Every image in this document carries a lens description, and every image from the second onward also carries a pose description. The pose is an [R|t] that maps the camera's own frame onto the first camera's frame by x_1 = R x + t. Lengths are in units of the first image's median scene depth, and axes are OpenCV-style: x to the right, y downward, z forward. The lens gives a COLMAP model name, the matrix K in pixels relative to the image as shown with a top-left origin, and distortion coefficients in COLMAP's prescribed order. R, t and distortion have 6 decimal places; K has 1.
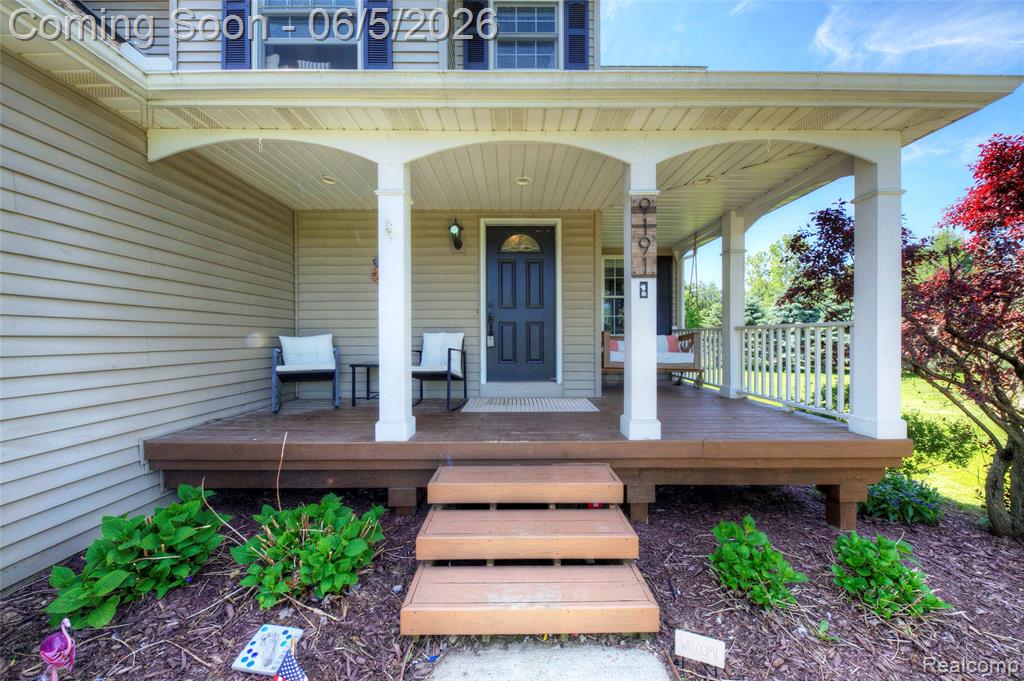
lens RADIAL K [[358.2, 0, 512.8], [0, 358.2, 338.0], [0, 0, 1]] dist [-0.001666, -0.000323]
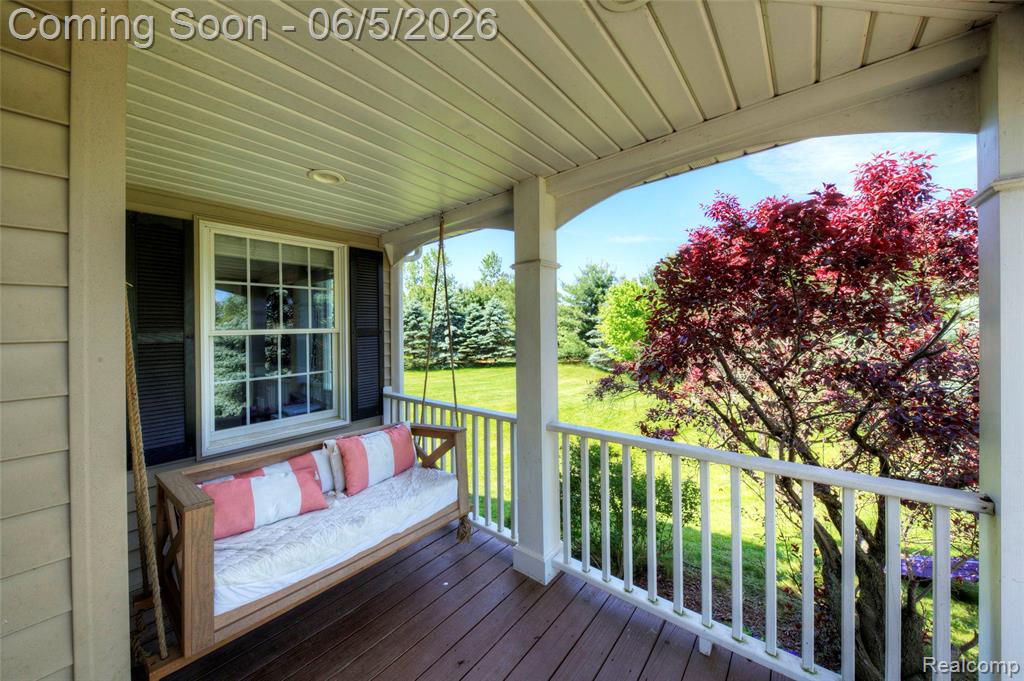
lens RADIAL K [[358.2, 0, 512.8], [0, 358.2, 338.0], [0, 0, 1]] dist [-0.001666, -0.000323]
pose [[0.638138, -0.029086, 0.769372, 0.198599], [0.021652, 0.999569, 0.019830, -0.135095], [-0.769617, 0.004004, 0.638493, 0.636095]]
